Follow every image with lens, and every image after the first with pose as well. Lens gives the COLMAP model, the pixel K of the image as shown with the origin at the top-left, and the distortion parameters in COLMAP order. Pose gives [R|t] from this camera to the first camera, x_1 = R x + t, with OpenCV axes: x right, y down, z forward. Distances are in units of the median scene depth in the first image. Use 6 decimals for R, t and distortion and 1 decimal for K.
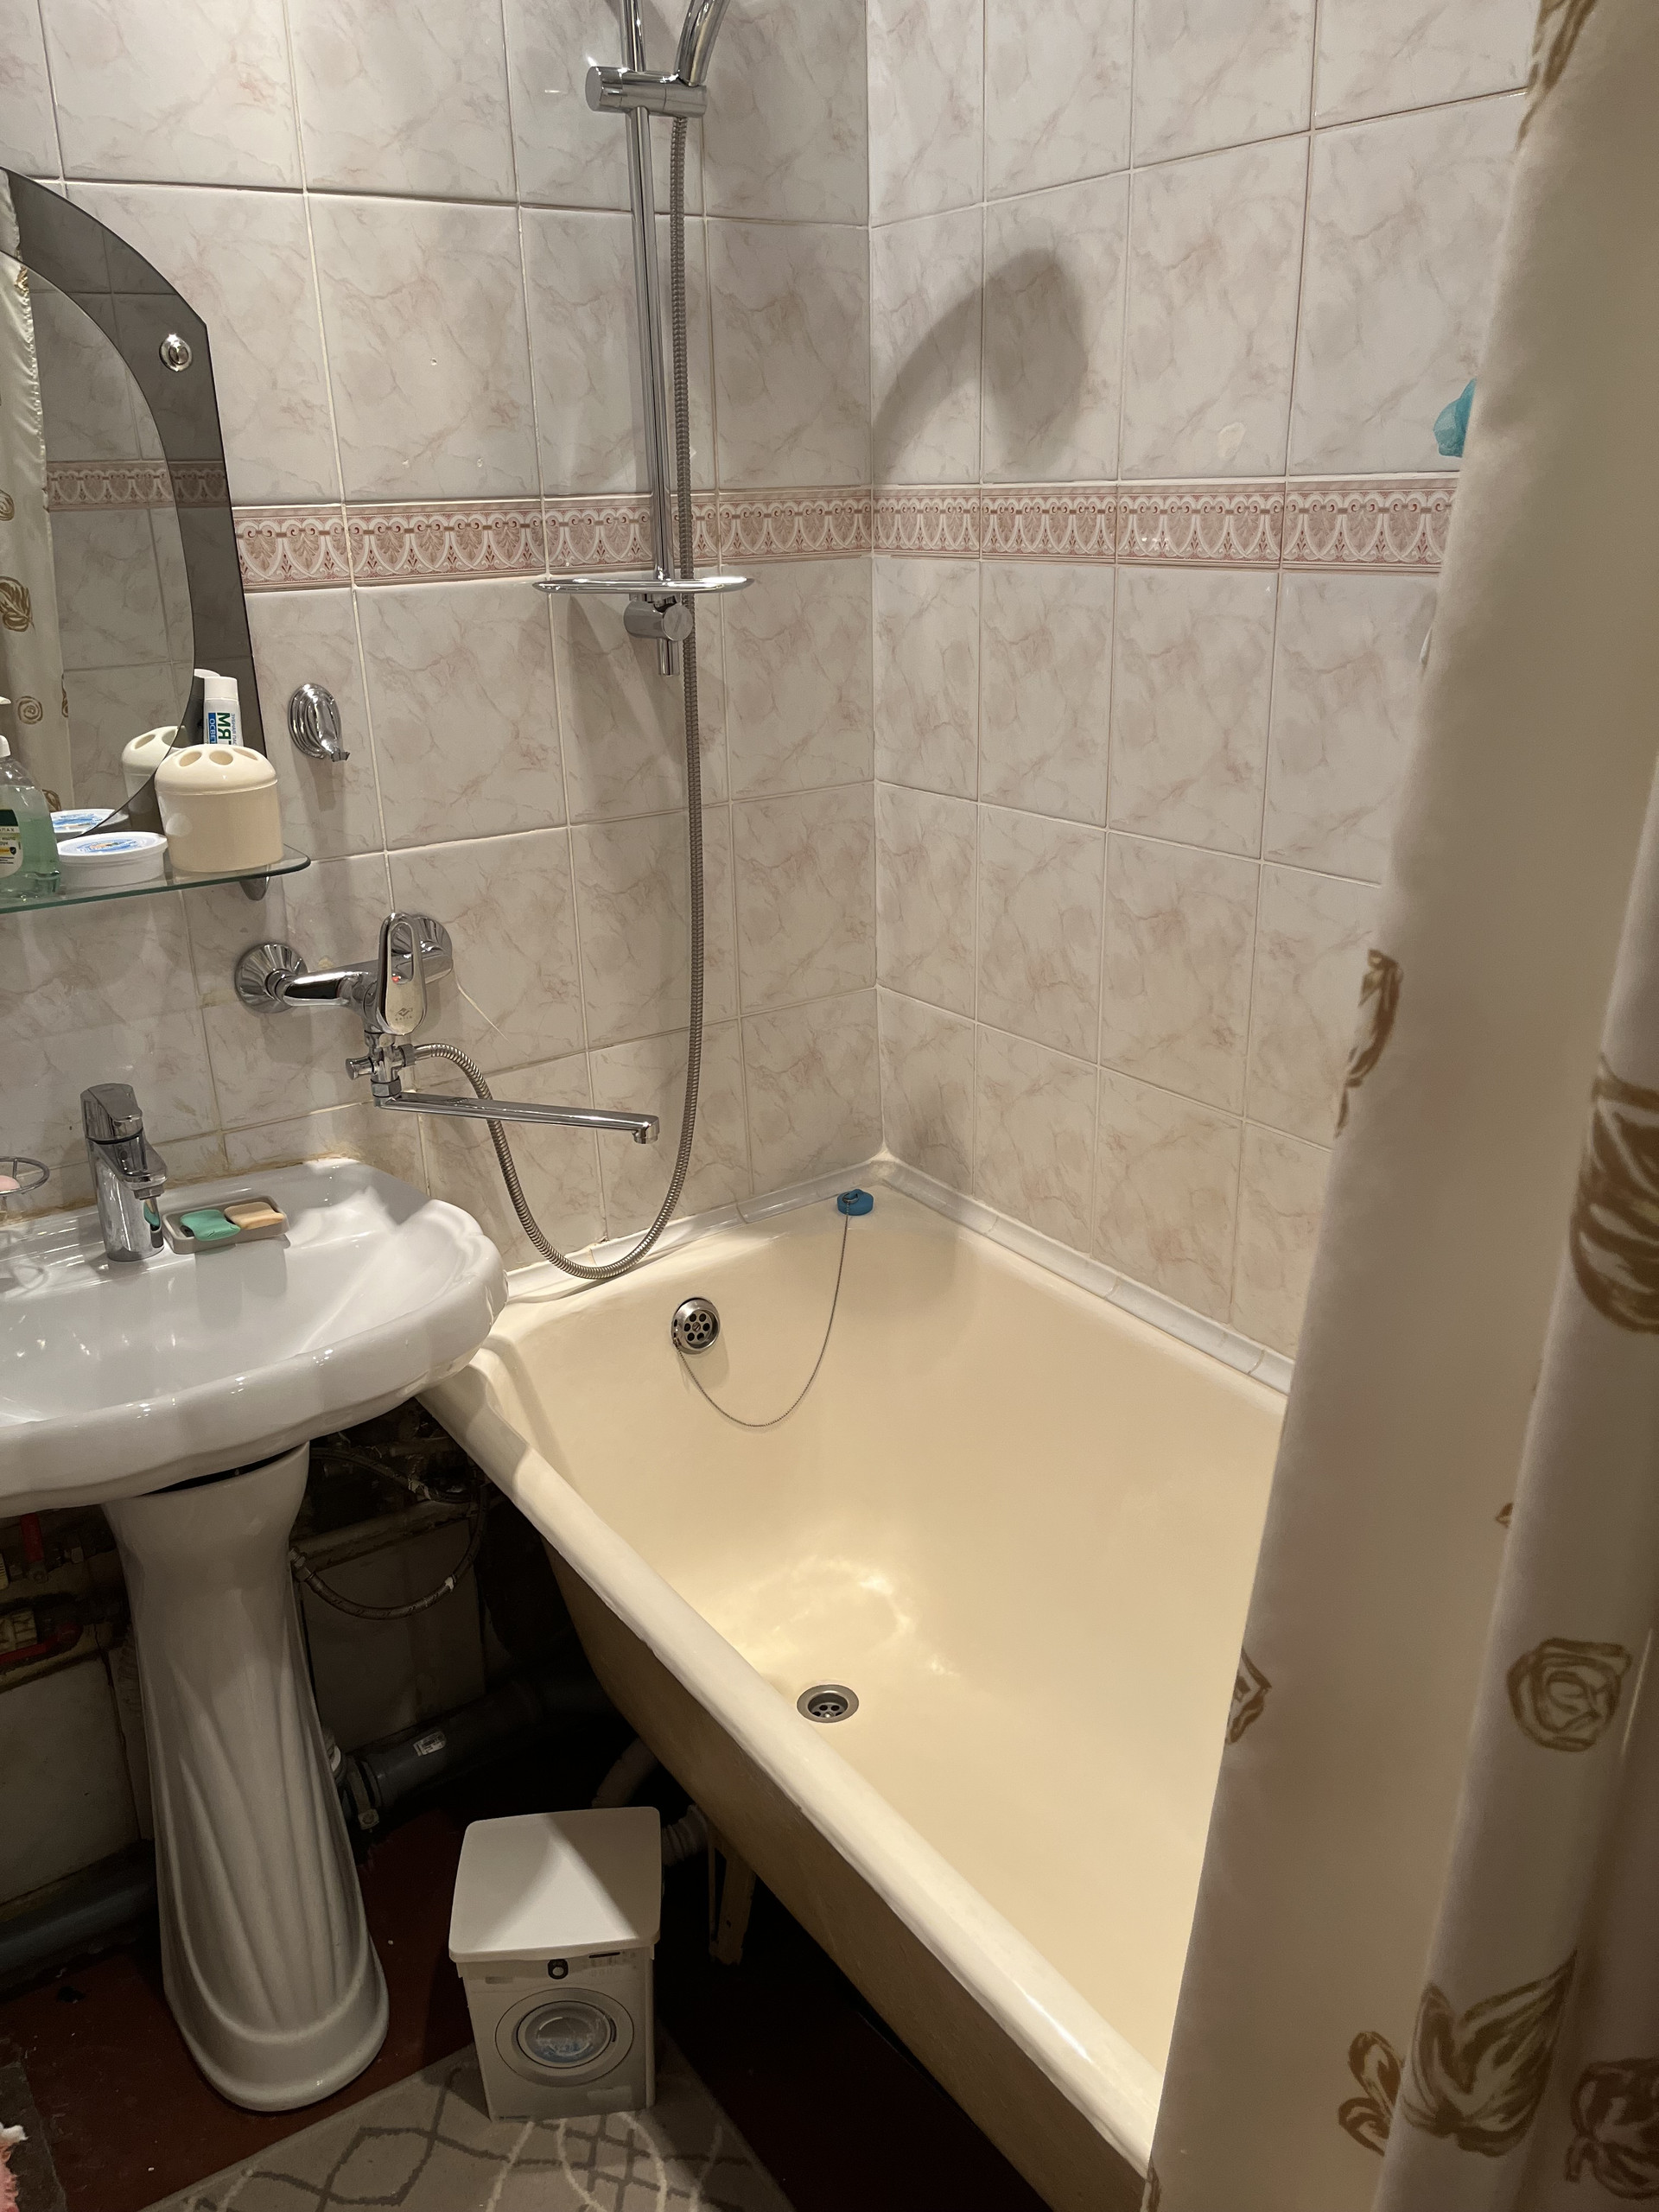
lens RADIAL K [[1649.7, 0, 798.4], [0, 1649.7, 1119.0], [0, 0, 1]] dist [0.073387, -0.102250]
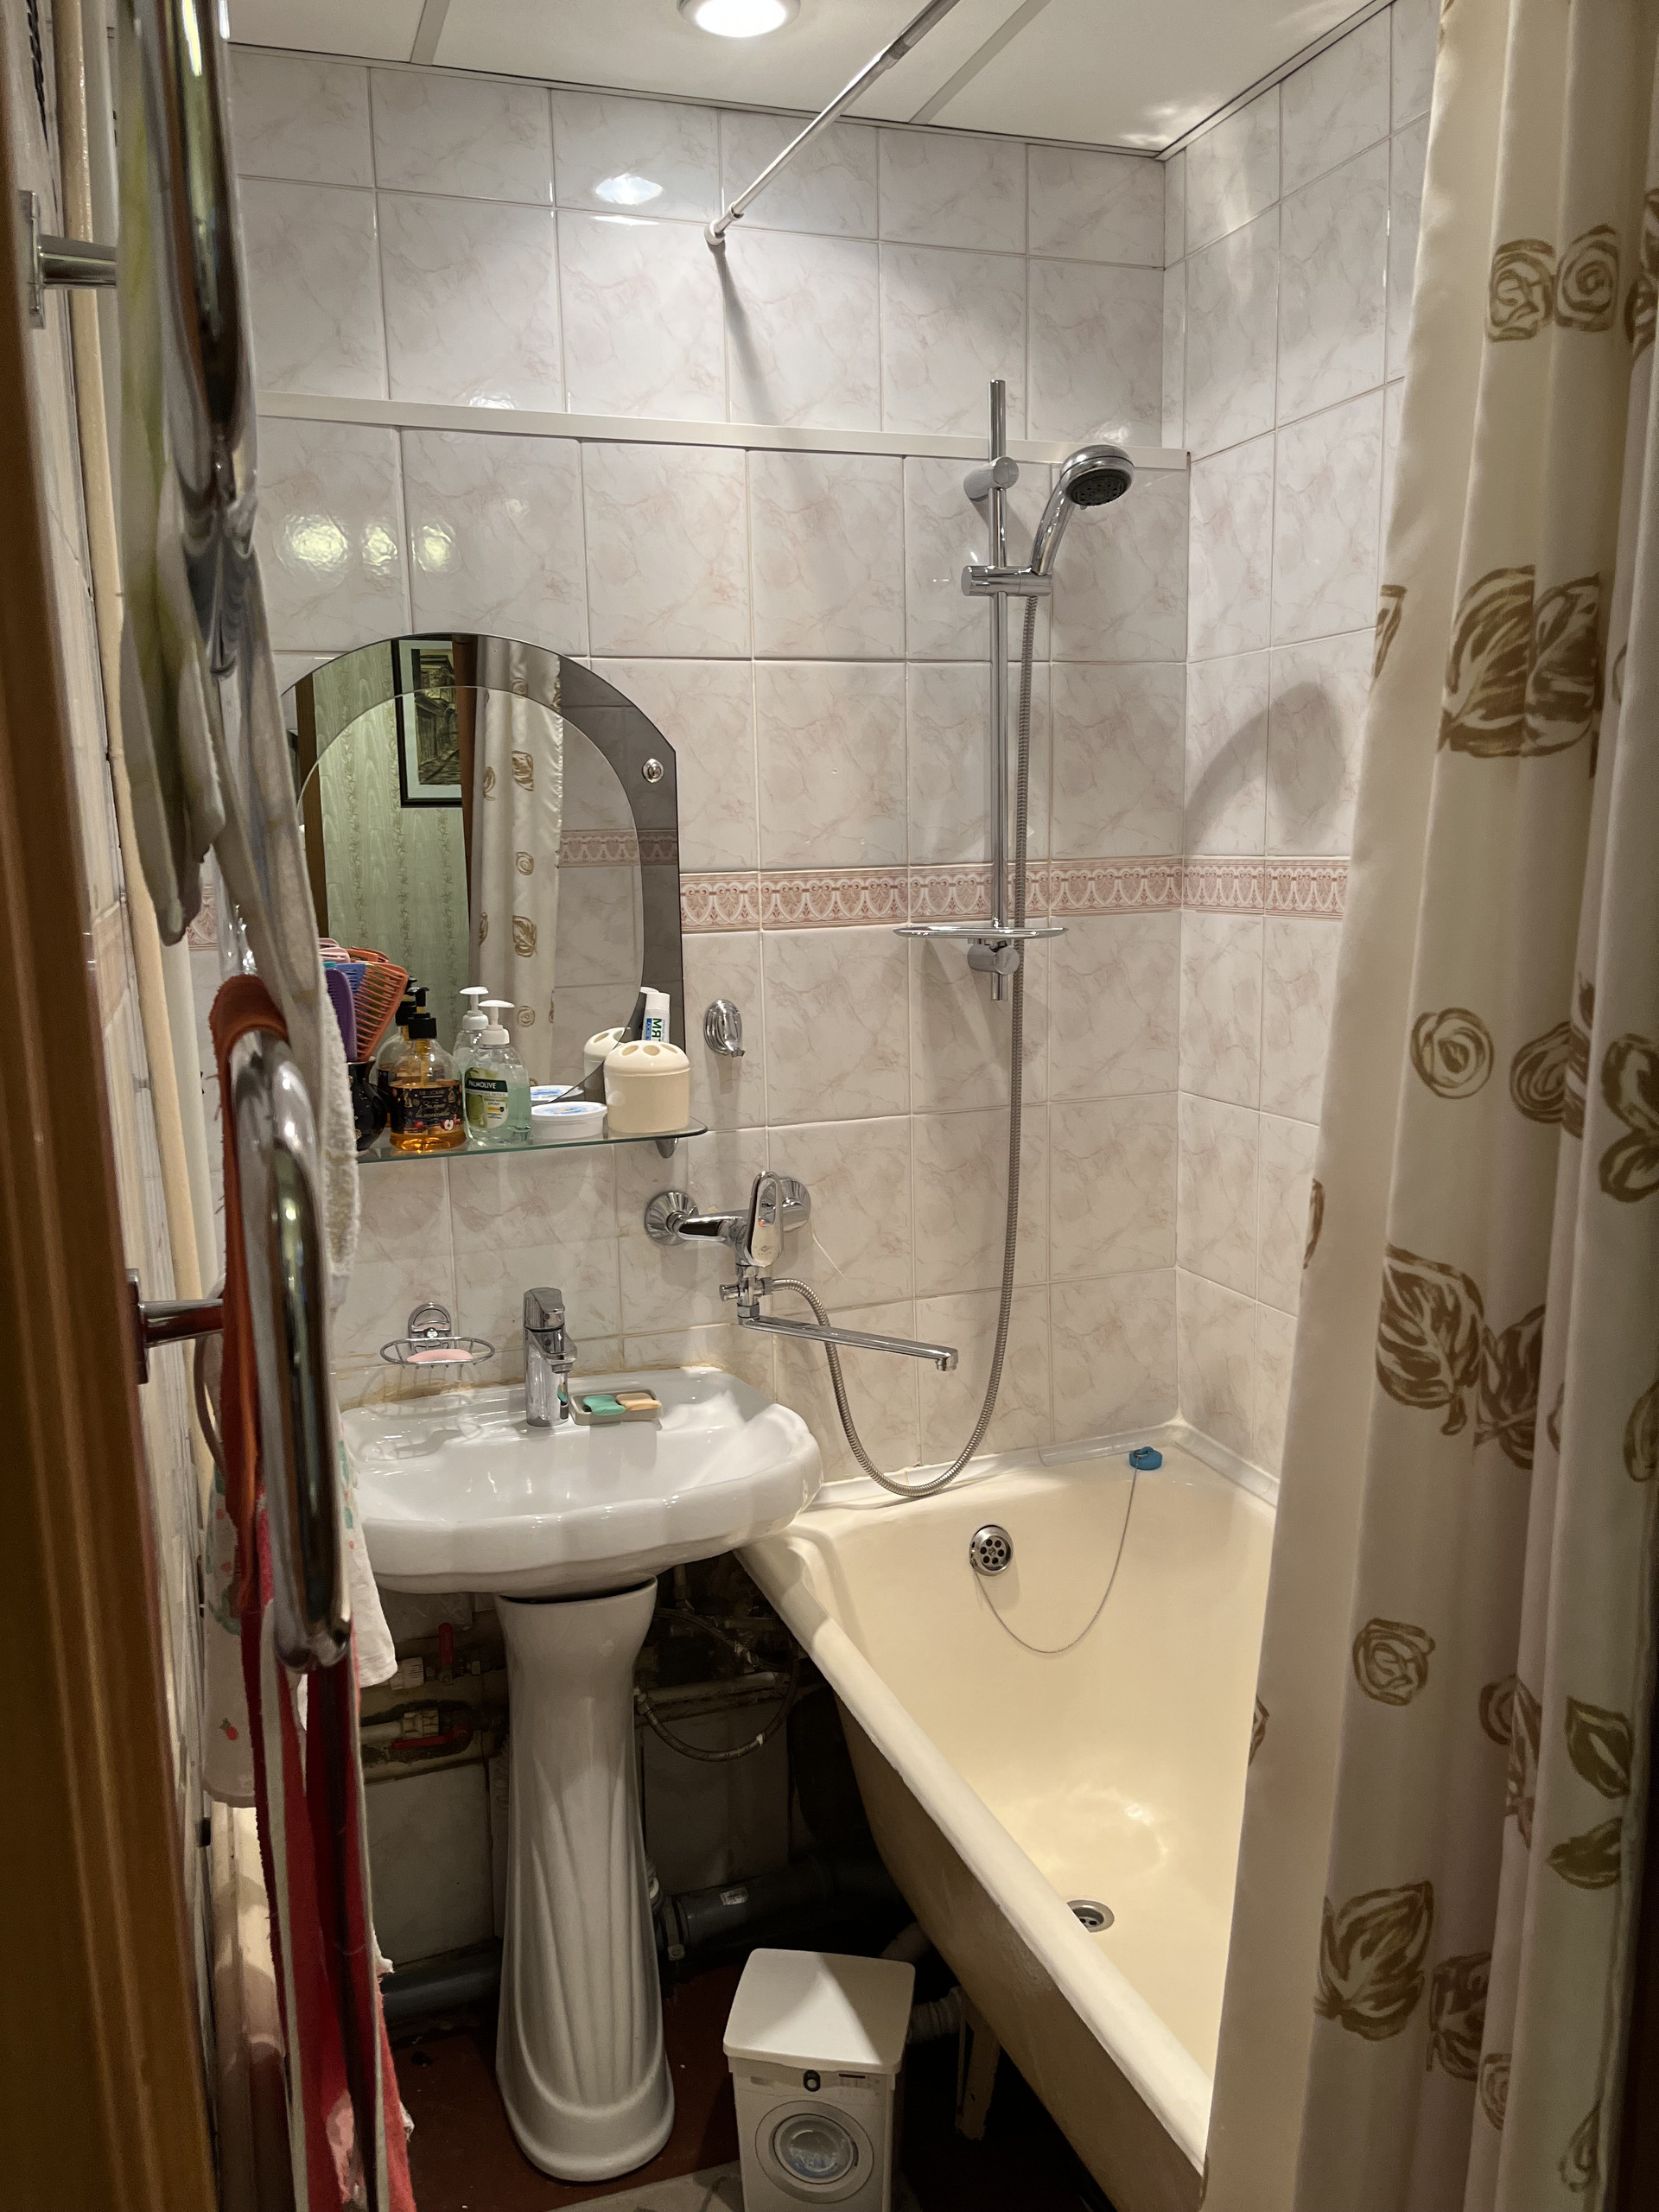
lens RADIAL K [[1649.7, 0, 798.4], [0, 1649.7, 1119.0], [0, 0, 1]] dist [0.073387, -0.102250]
pose [[0.966537, 0.046064, -0.252358, 0.097632], [-0.093357, 0.979450, -0.178778, 0.058967], [0.238937, 0.196355, 0.950975, -0.209640]]
